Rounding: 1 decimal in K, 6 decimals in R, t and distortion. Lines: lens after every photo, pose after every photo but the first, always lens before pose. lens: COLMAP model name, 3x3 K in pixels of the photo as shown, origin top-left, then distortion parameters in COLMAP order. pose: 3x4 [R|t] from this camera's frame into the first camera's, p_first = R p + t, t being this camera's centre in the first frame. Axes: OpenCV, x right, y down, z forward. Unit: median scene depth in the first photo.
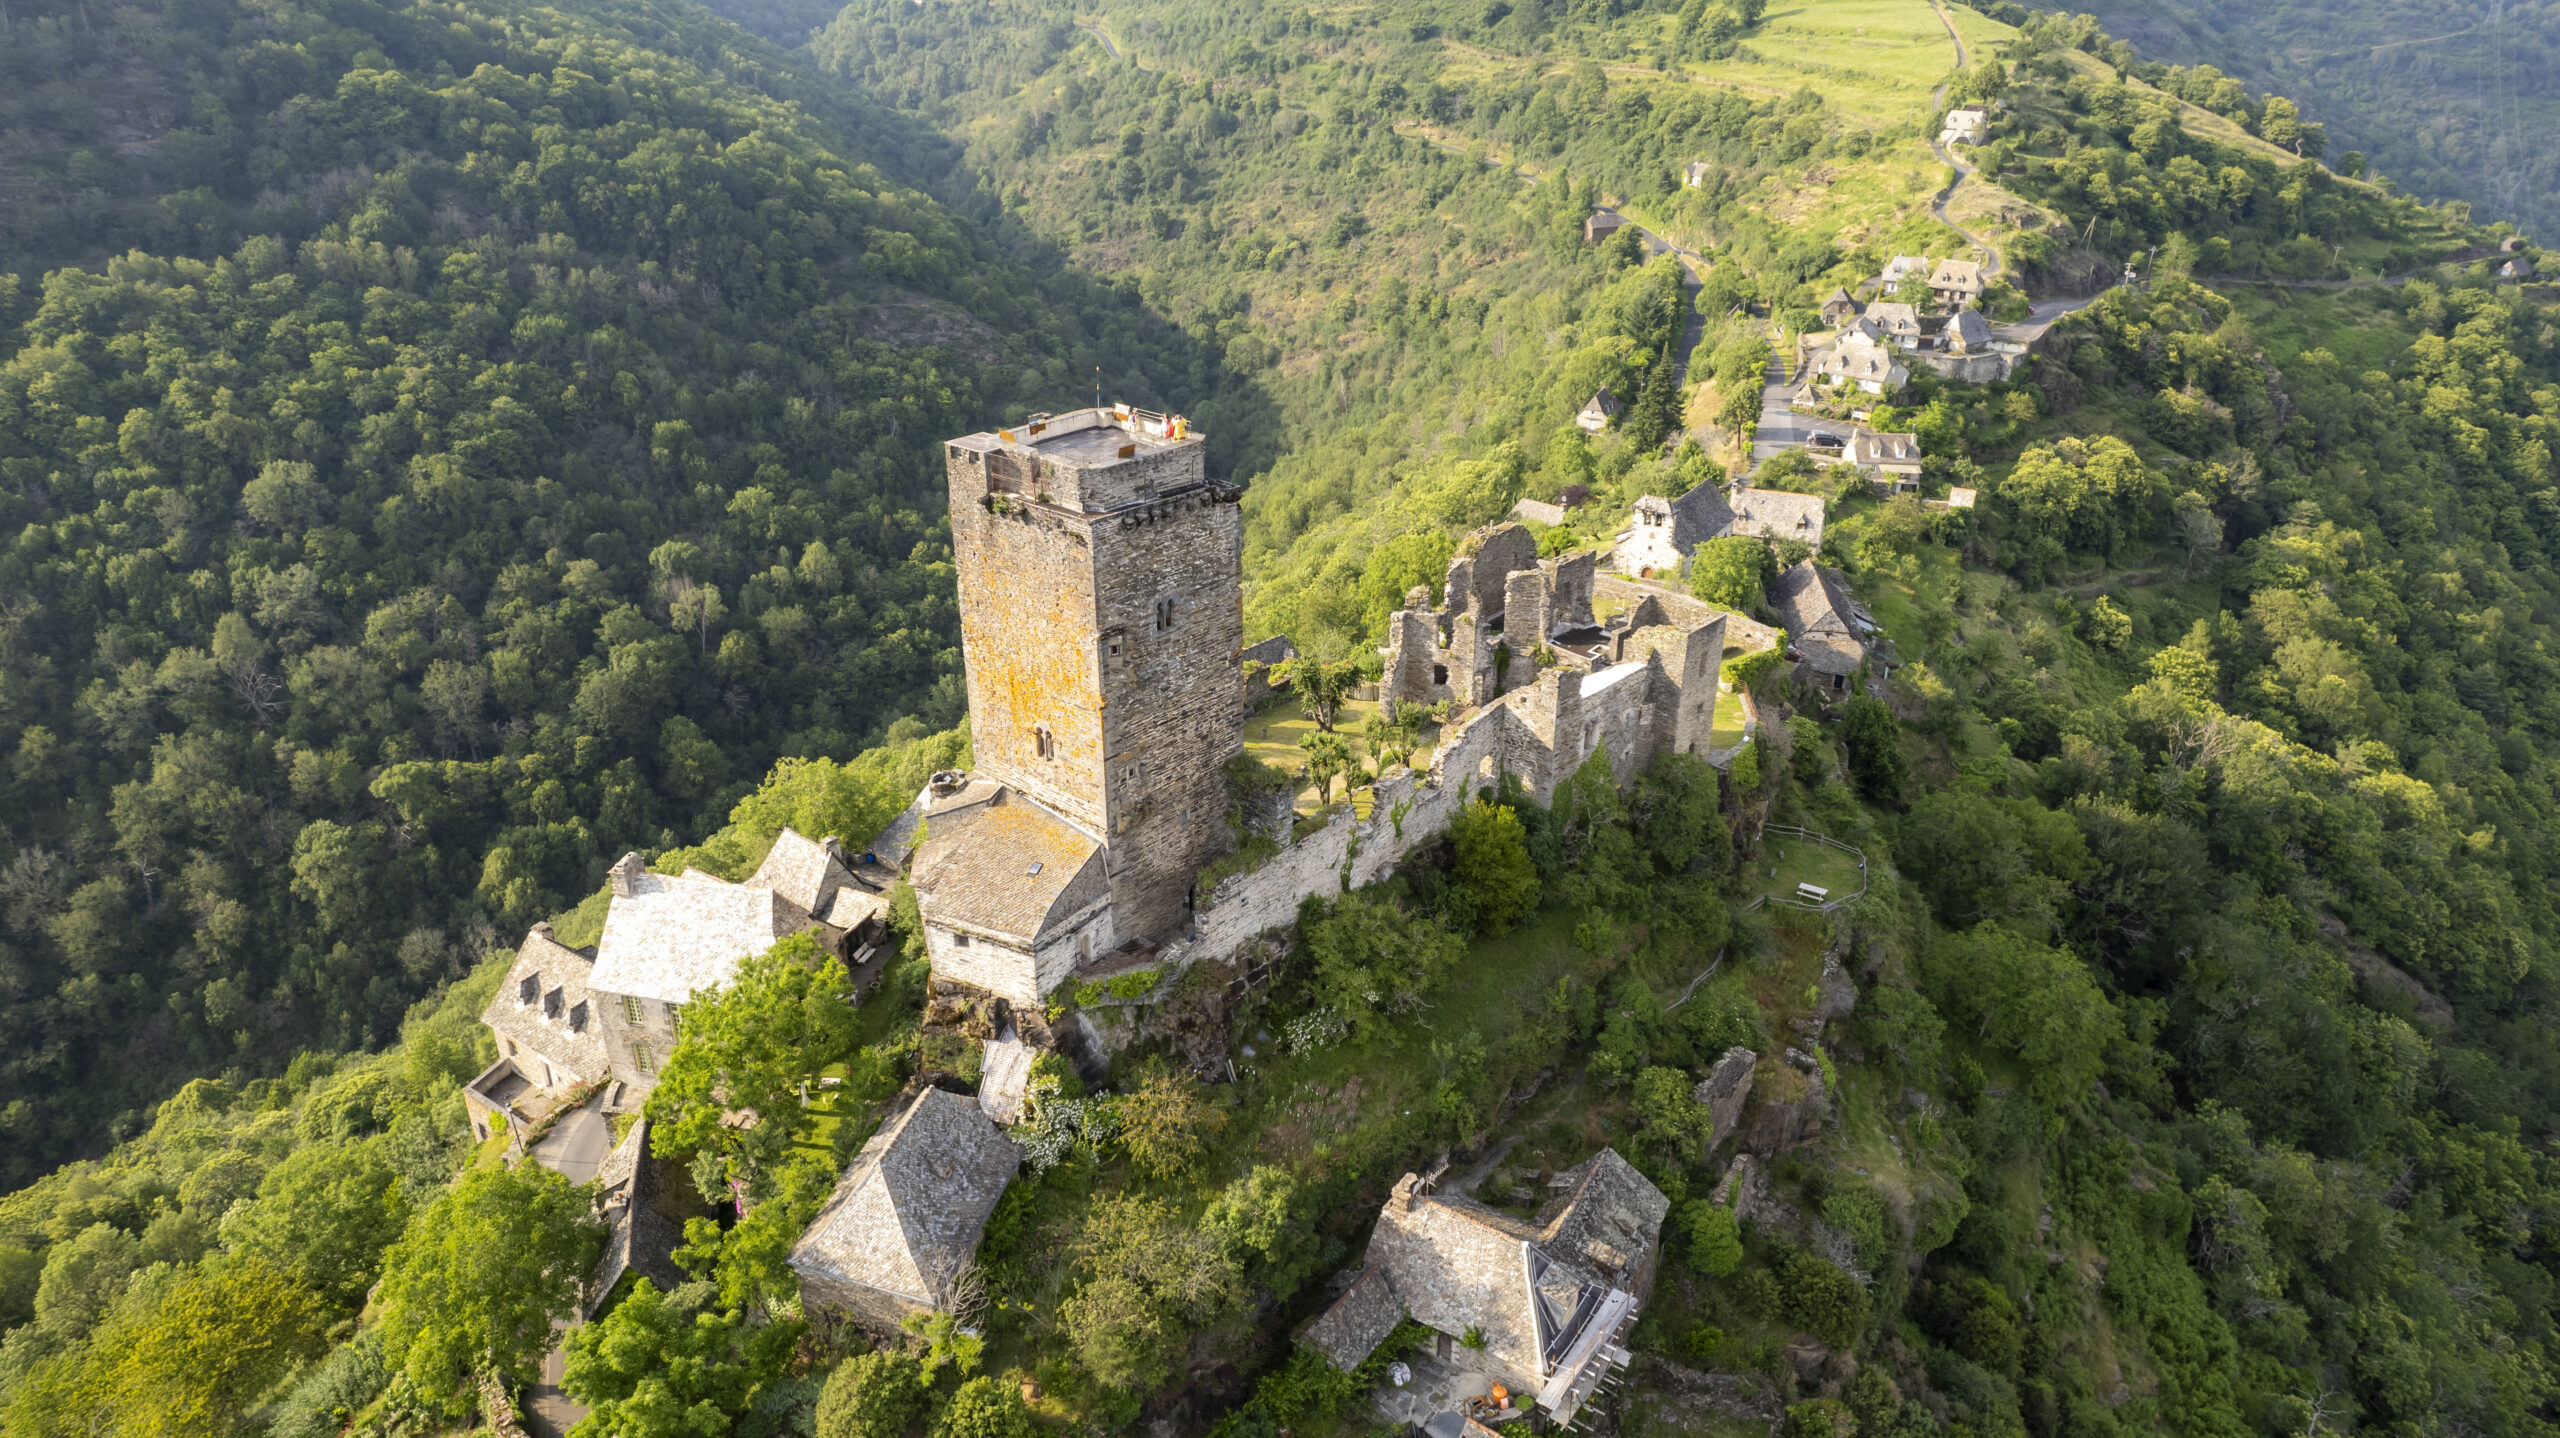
lens RADIAL K [[1651.5, 0, 1318.6], [0, 1651.5, 678.9], [0, 0, 1]] dist [-0.040033, 0.043493]
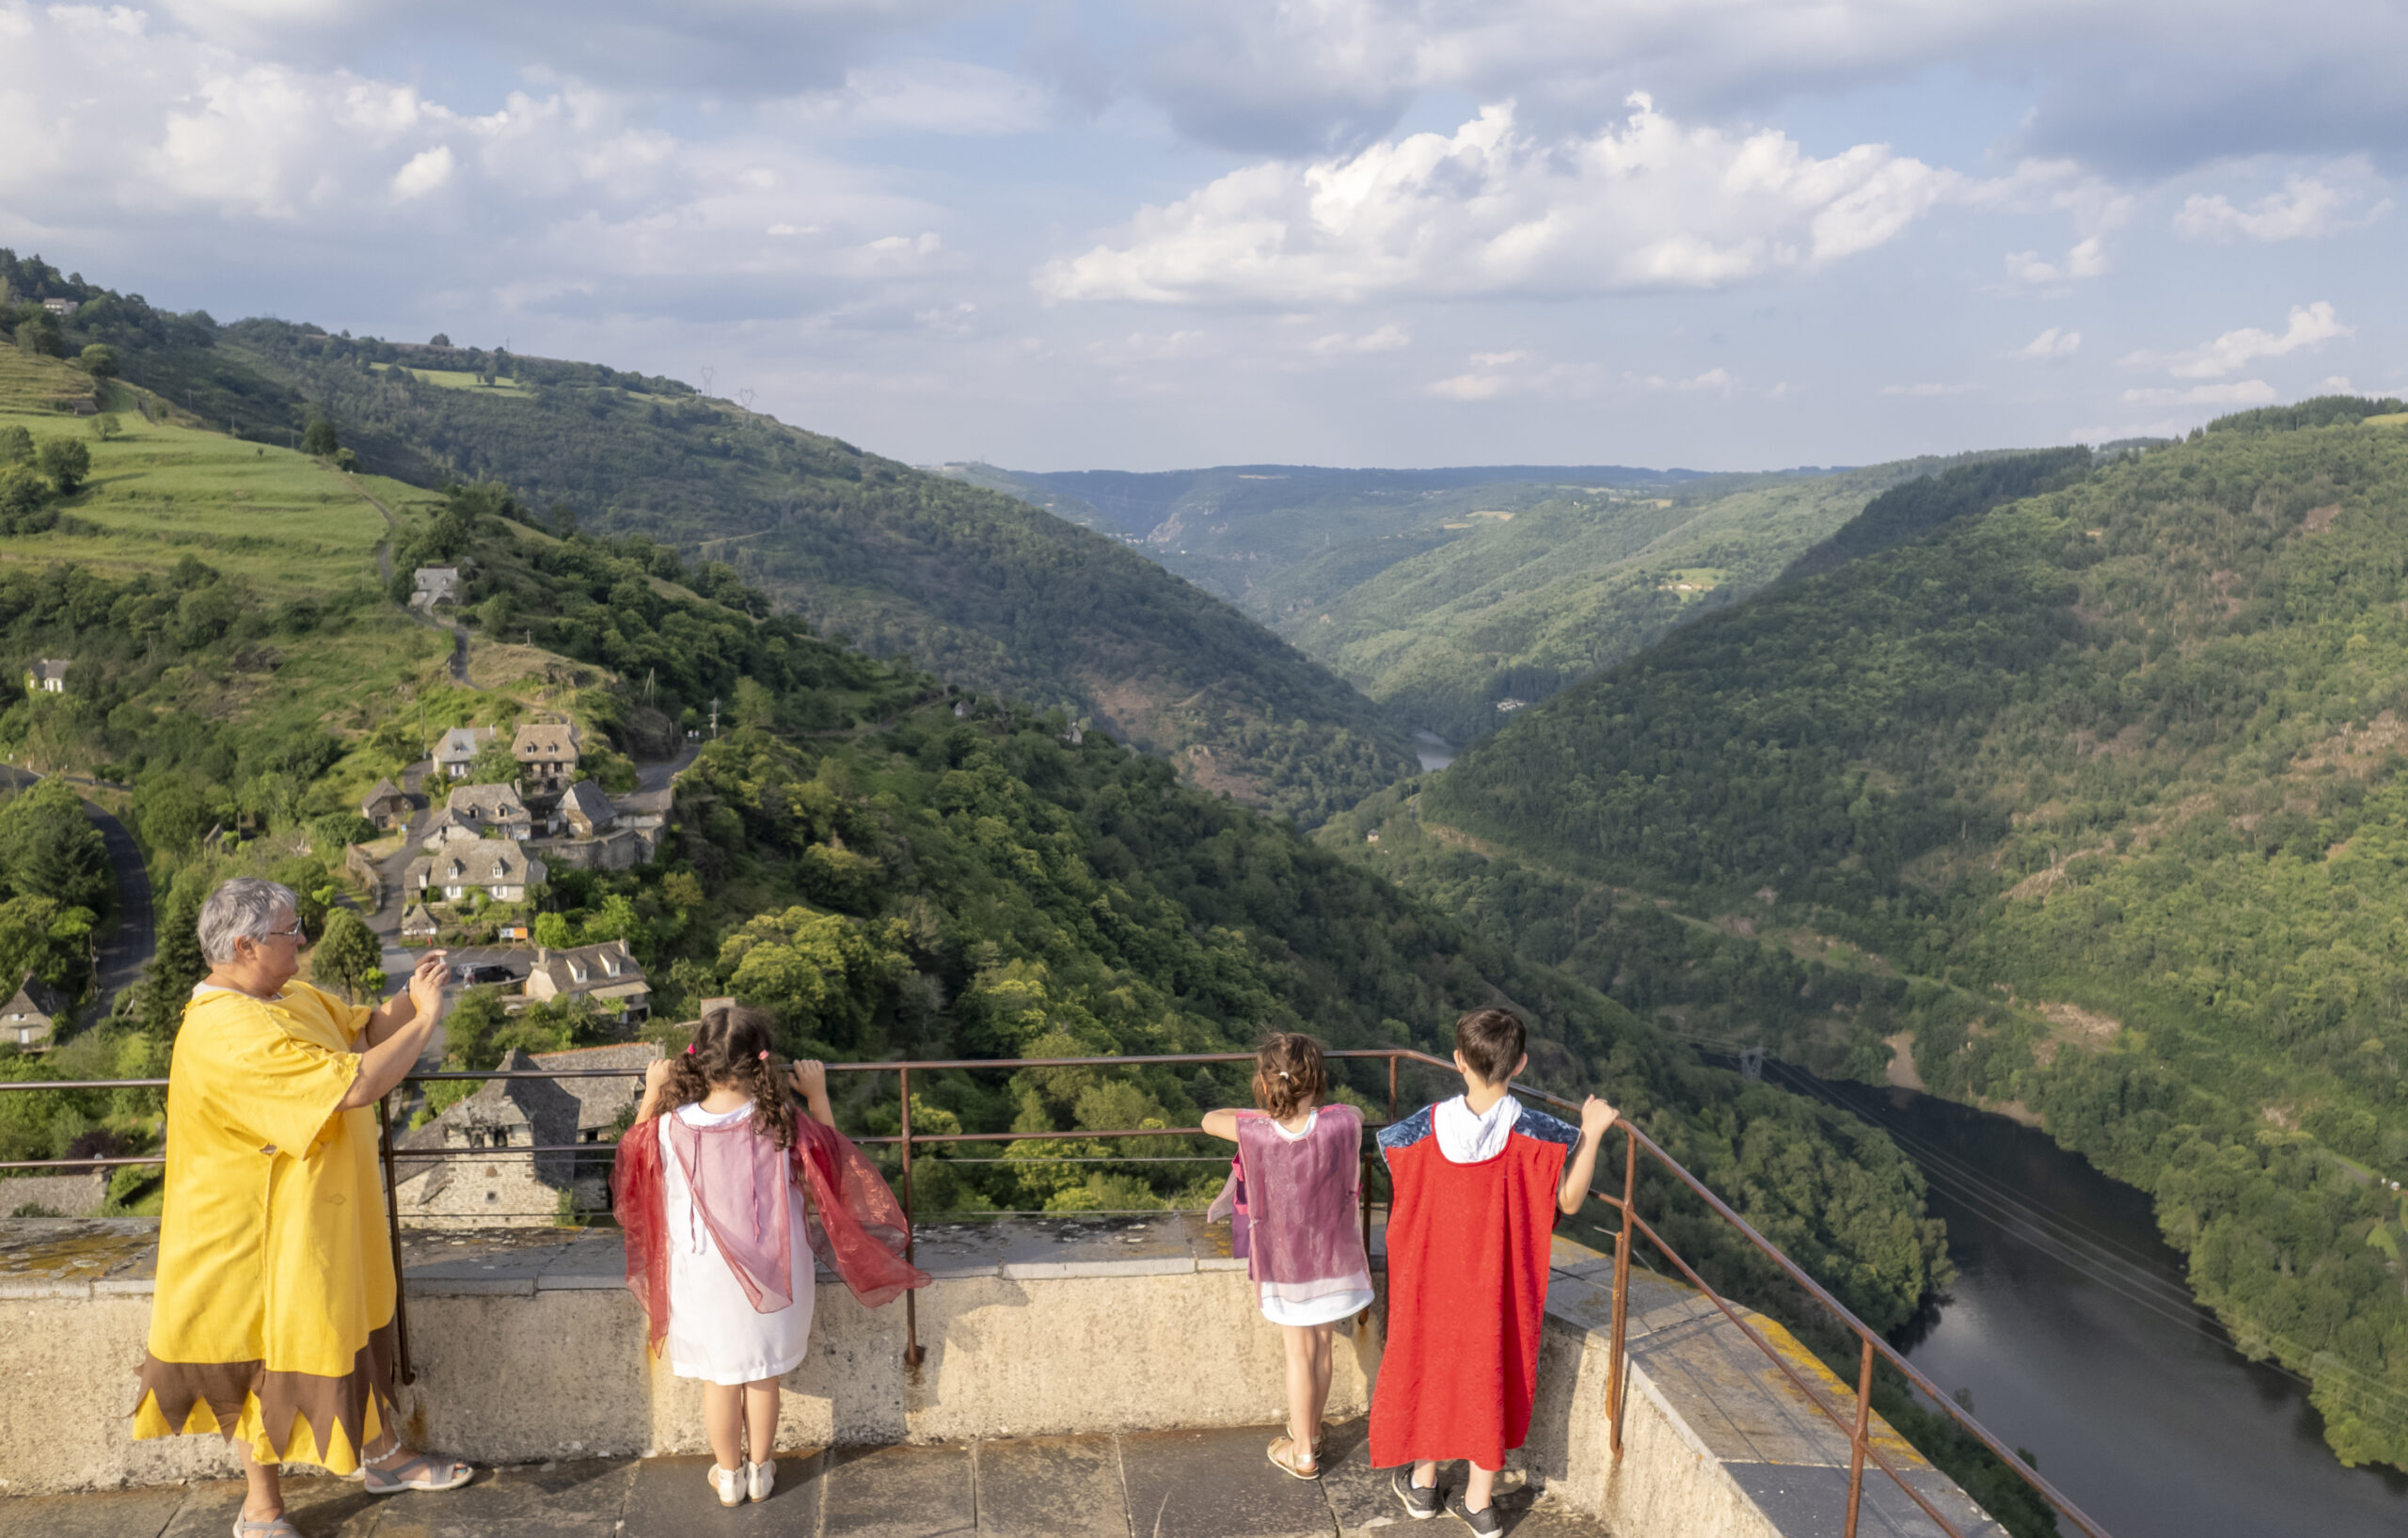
lens RADIAL K [[1790.7, 0, 1291.7], [0, 1790.7, 777.6], [0, 0, 1]] dist [-0.070411, 0.050612]
pose [[0.631031, -0.107563, 0.768265, -0.035137], [0.293524, 0.949819, -0.108110, -0.045794], [-0.718084, 0.293725, 0.630937, 0.276196]]
